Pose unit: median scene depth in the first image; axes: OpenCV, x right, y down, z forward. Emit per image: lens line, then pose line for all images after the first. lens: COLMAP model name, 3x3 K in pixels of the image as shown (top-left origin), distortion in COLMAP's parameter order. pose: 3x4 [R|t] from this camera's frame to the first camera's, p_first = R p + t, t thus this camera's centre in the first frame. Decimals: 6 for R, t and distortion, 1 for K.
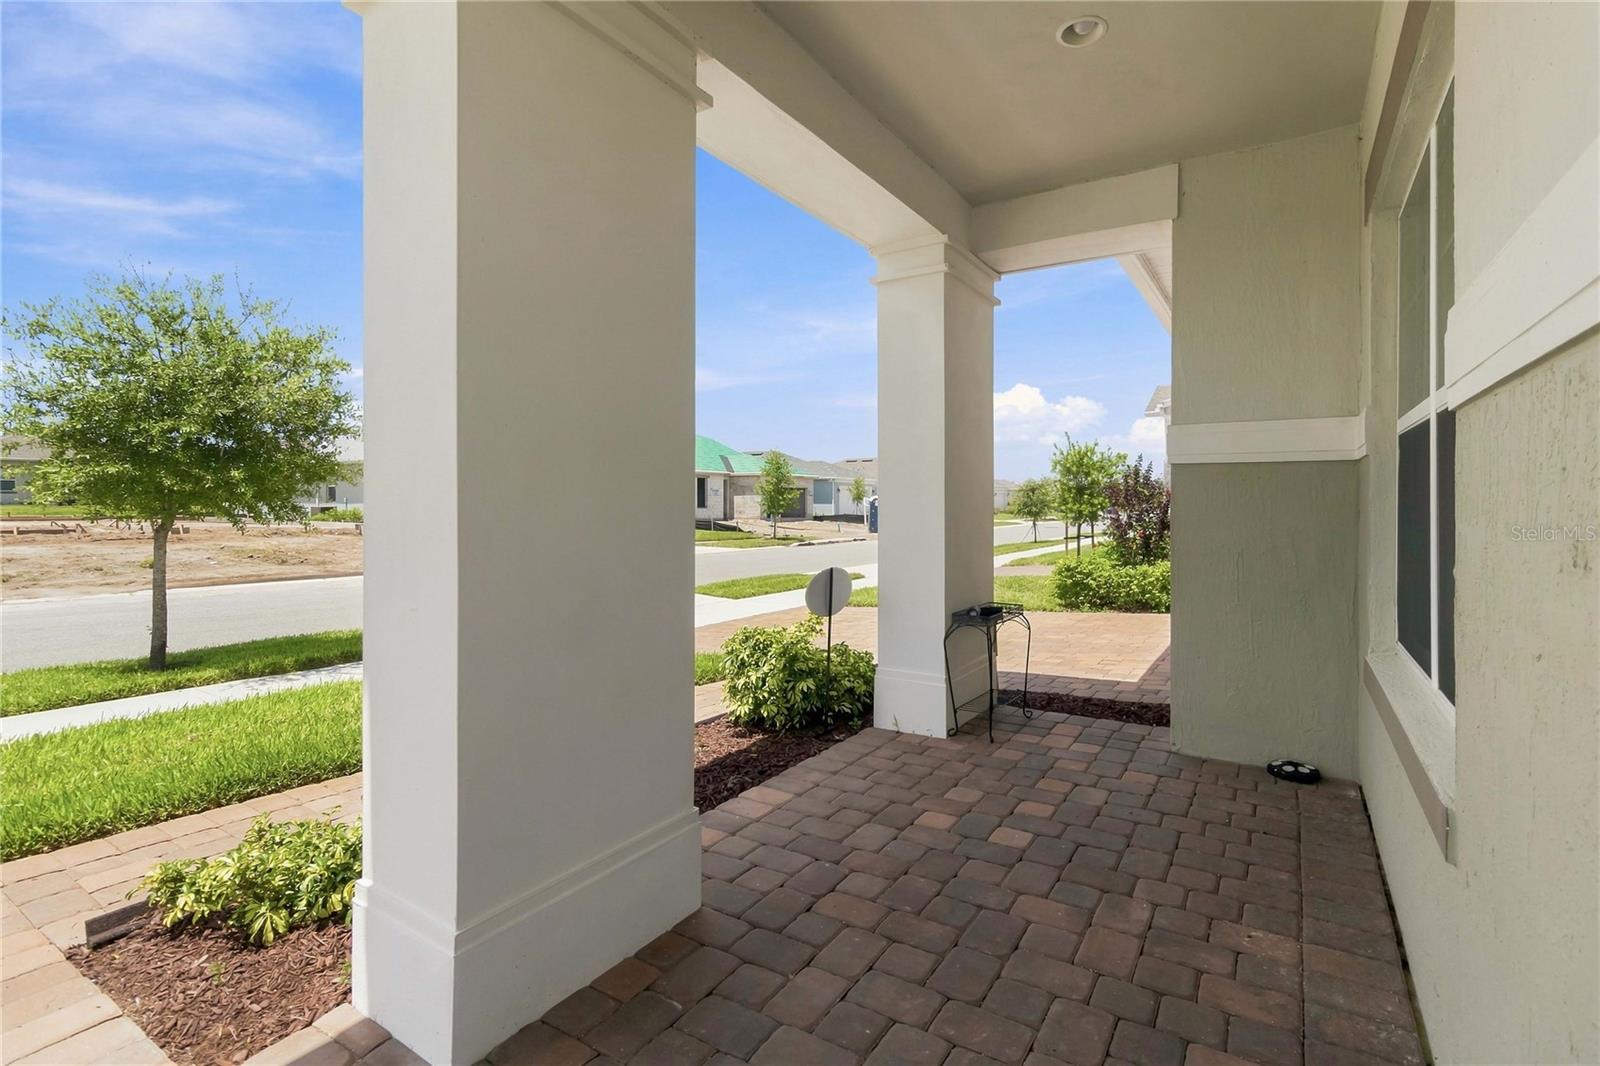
lens RADIAL K [[747.3, 0, 813.5], [0, 747.3, 512.2], [0, 0, 1]] dist [0.004075, 0.000536]
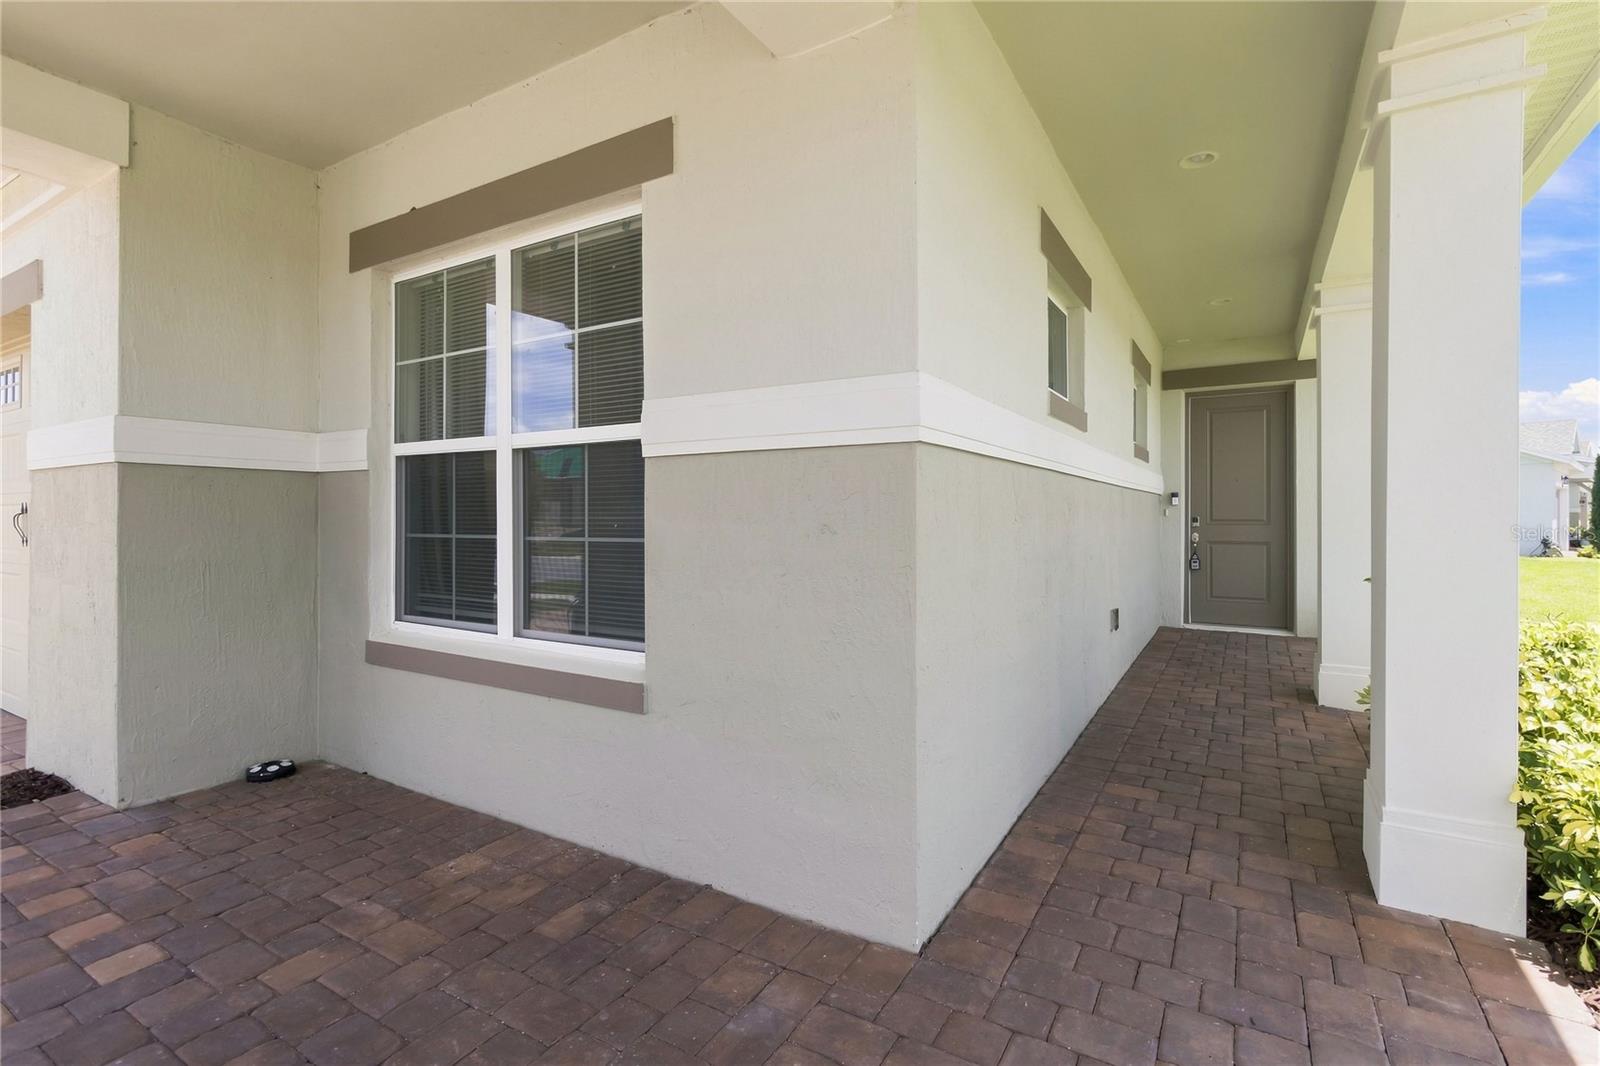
lens RADIAL K [[747.3, 0, 813.5], [0, 747.3, 512.2], [0, 0, 1]] dist [0.004075, 0.000536]
pose [[-0.037890, 0.004619, 0.999271, -0.437594], [0.004570, 0.999980, -0.004449, -0.001497], [-0.999271, 0.004398, -0.037910, 0.305574]]
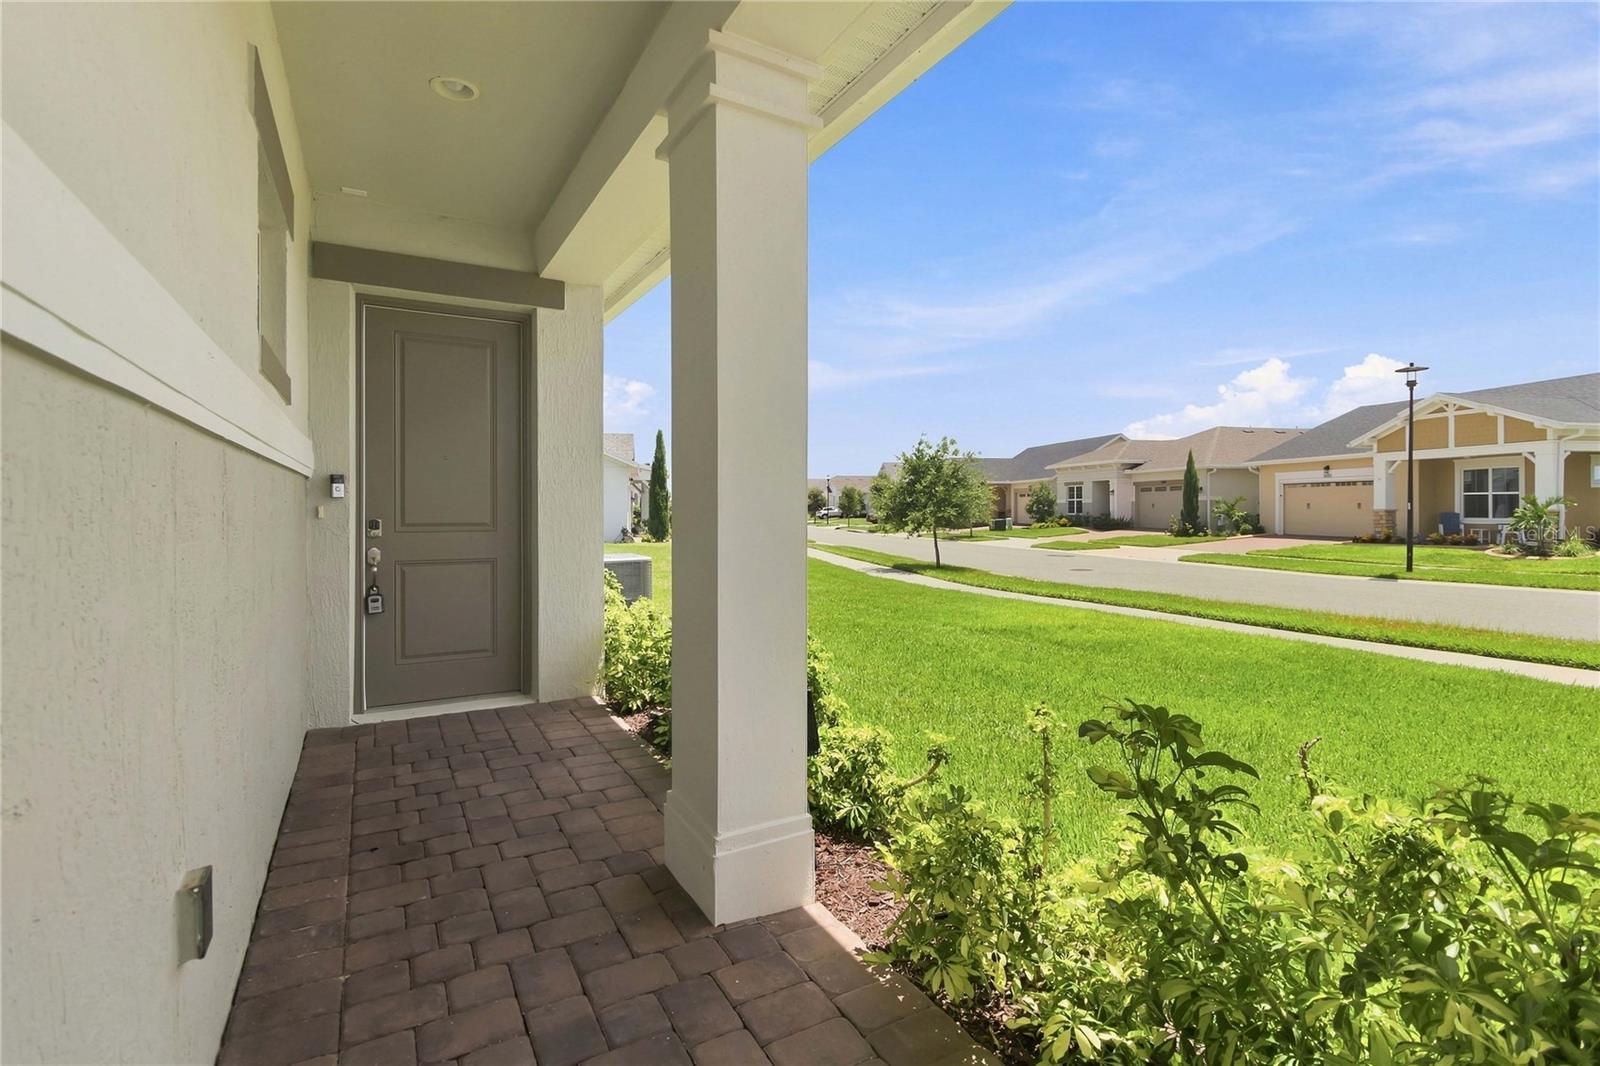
lens RADIAL K [[747.3, 0, 813.5], [0, 747.3, 512.2], [0, 0, 1]] dist [0.004075, 0.000536]
pose [[-0.891895, -0.001513, 0.452241, 0.777901], [0.003297, 0.999946, 0.009848, -0.017379], [-0.452231, 0.010275, -0.891842, -0.245597]]
